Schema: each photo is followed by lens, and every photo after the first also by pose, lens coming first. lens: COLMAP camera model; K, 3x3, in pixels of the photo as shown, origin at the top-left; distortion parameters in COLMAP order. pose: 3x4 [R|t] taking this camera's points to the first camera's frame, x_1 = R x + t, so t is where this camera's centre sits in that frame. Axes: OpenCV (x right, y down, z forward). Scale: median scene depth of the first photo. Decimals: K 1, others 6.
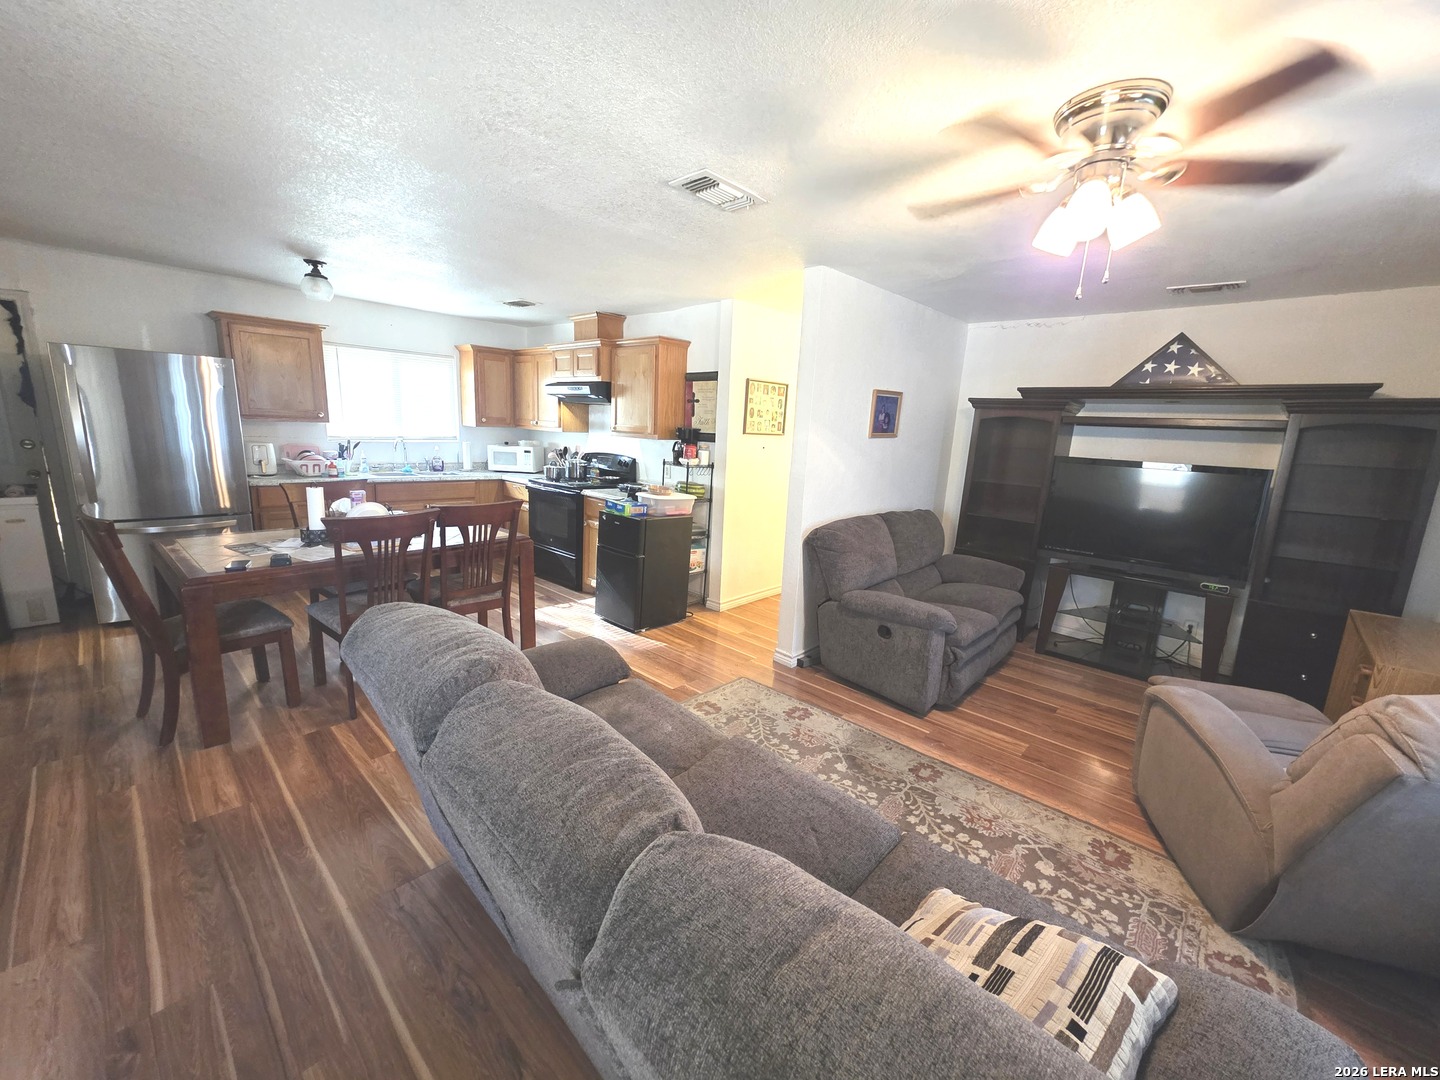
lens RADIAL K [[574.3, 0, 718.1], [0, 574.3, 541.0], [0, 0, 1]] dist [0.003647, 0.000306]
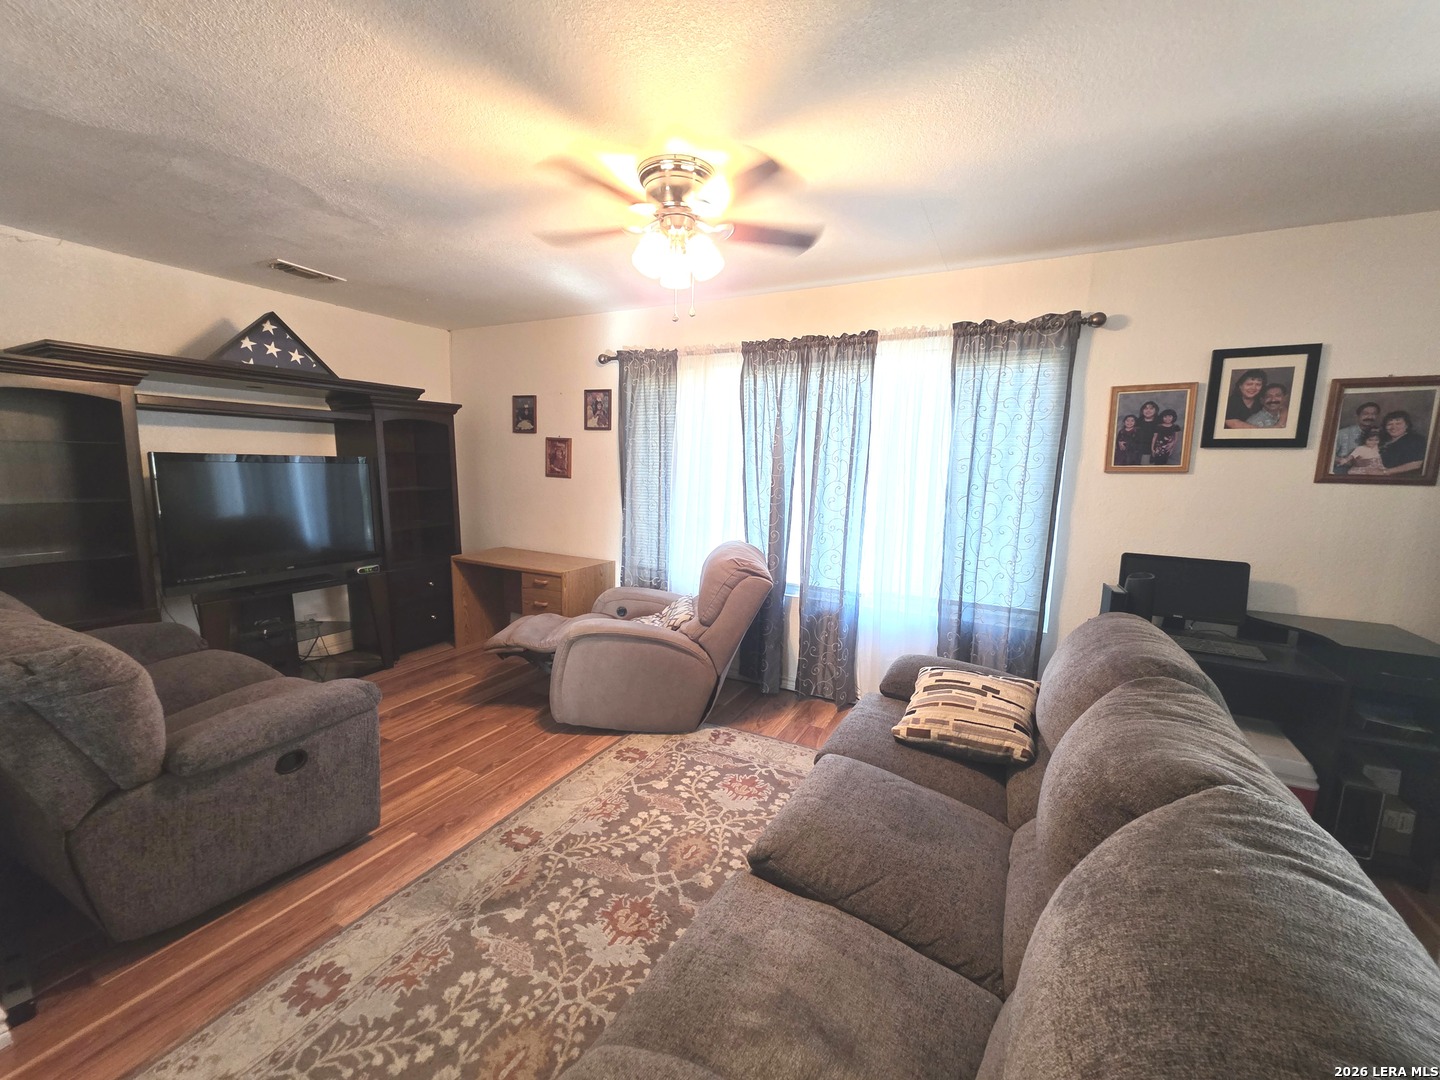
lens RADIAL K [[574.3, 0, 718.1], [0, 574.3, 541.0], [0, 0, 1]] dist [0.003647, 0.000306]
pose [[-0.268816, -0.181819, 0.945875, -0.362604], [0.157218, 0.960569, 0.229324, -0.131962], [-0.950274, 0.210354, -0.229631, 0.724517]]
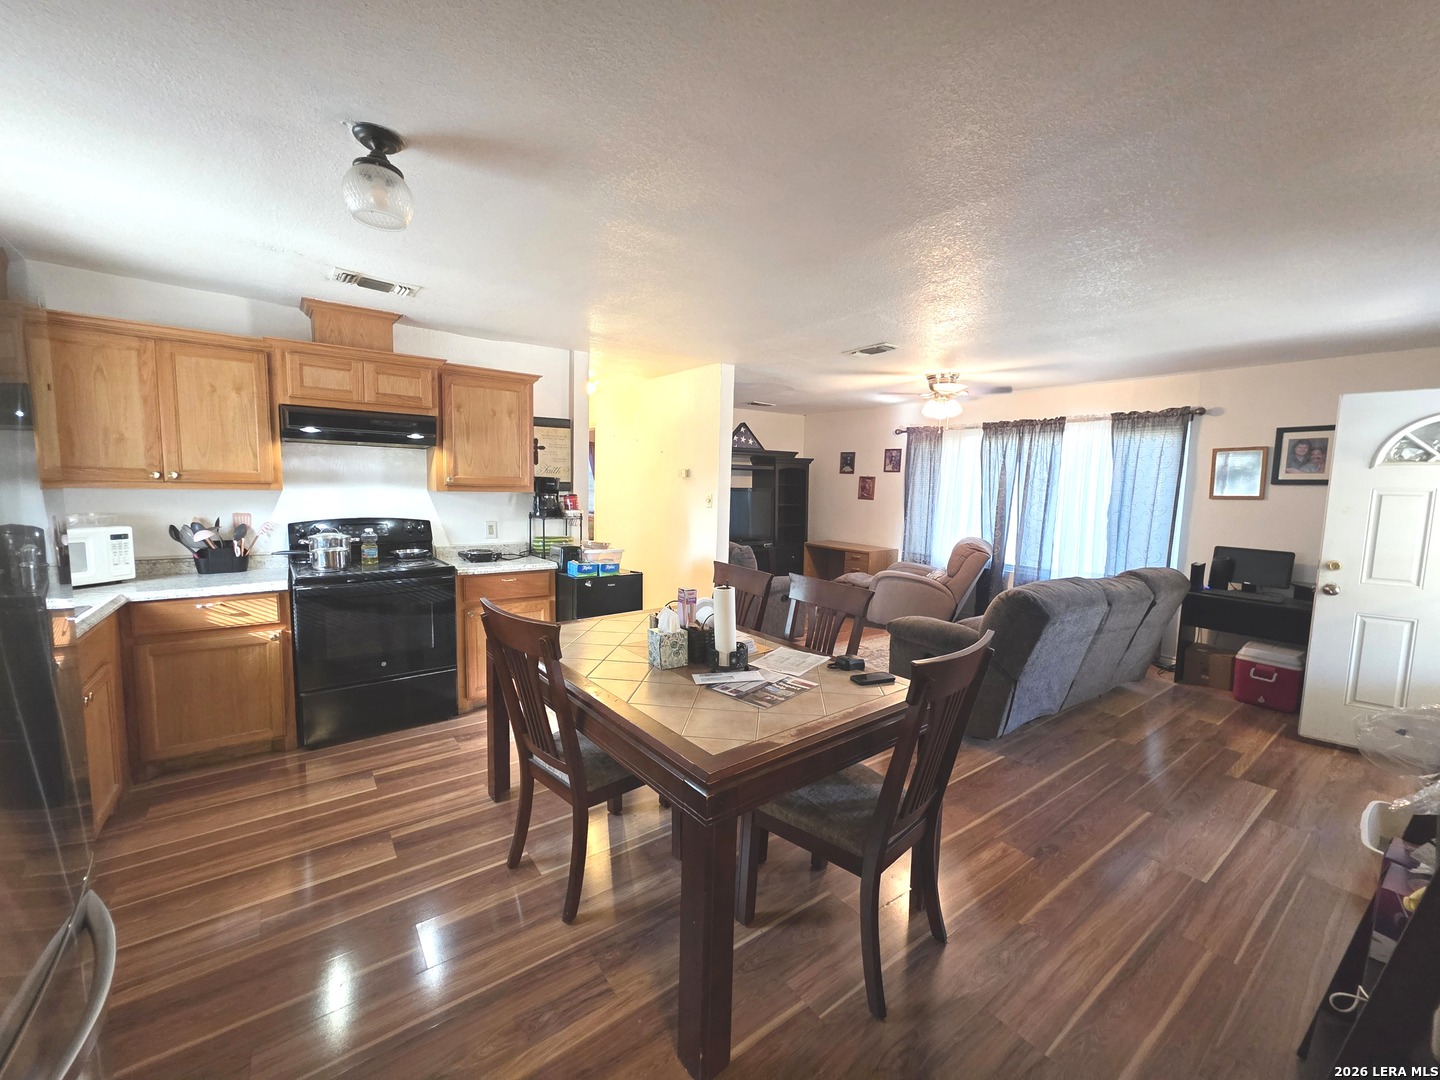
lens RADIAL K [[574.3, 0, 718.1], [0, 574.3, 541.0], [0, 0, 1]] dist [0.003647, 0.000306]
pose [[0.177711, -0.142770, 0.973671, -1.399867], [0.183130, 0.976935, 0.109824, -0.230684], [-0.966893, 0.158791, 0.199758, 0.890513]]
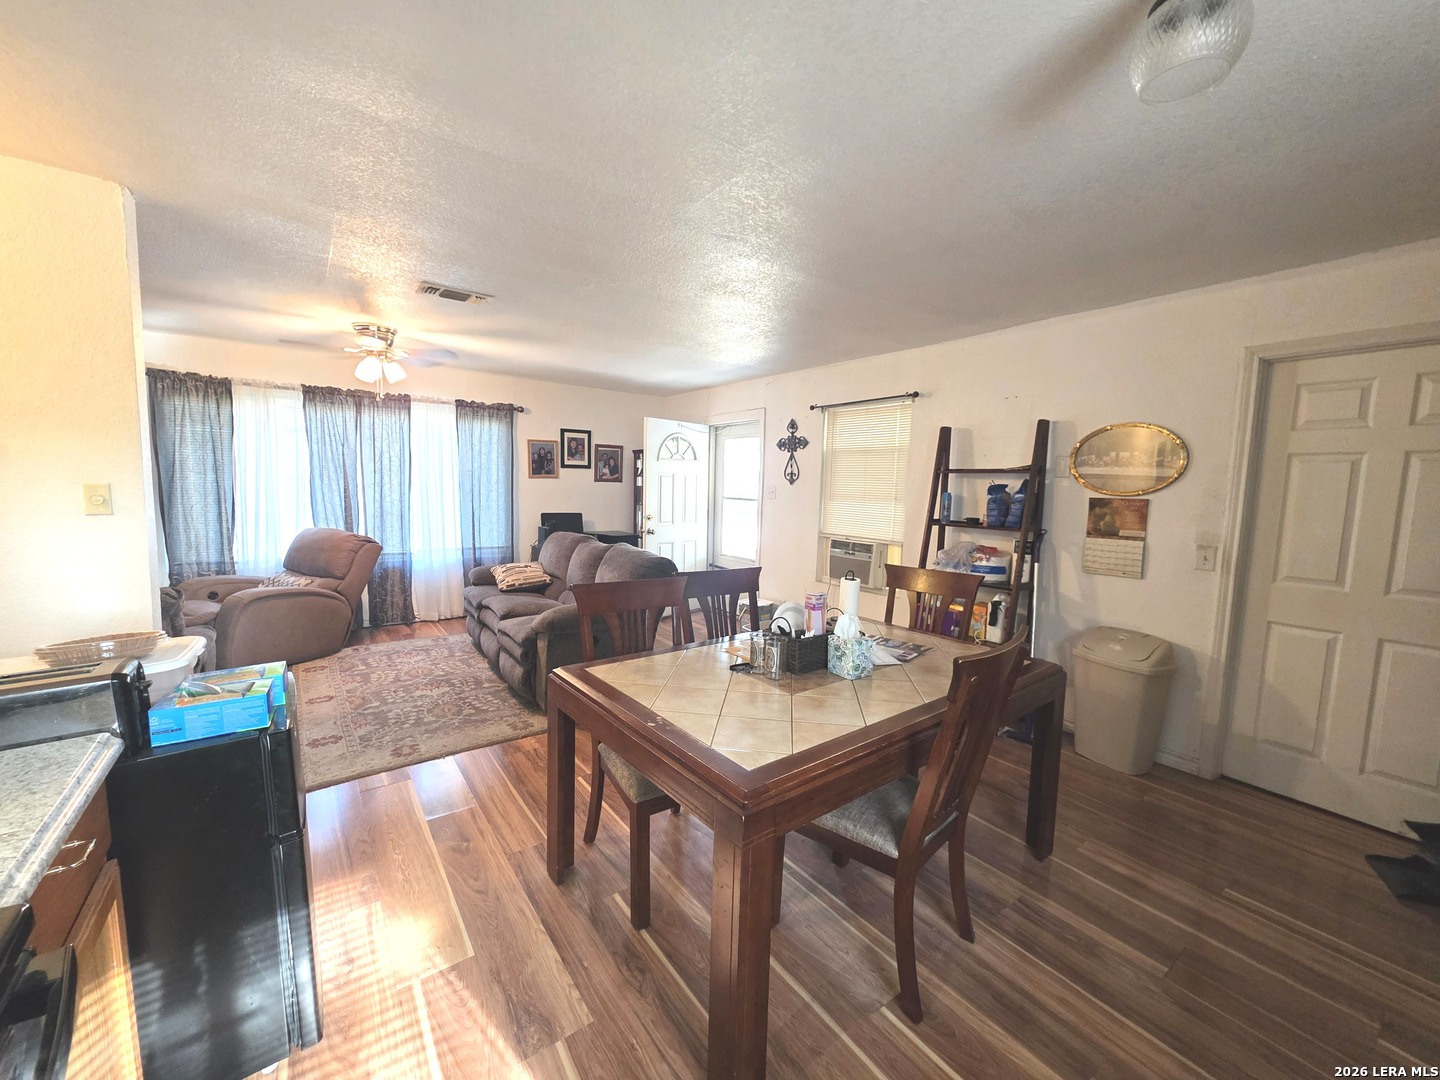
lens RADIAL K [[574.3, 0, 718.1], [0, 574.3, 541.0], [0, 0, 1]] dist [0.003647, 0.000306]
pose [[-0.978995, -0.089024, 0.183420, -0.681468], [-0.030293, 0.953164, 0.300932, -0.346437], [-0.201620, 0.289054, -0.935840, 1.725046]]
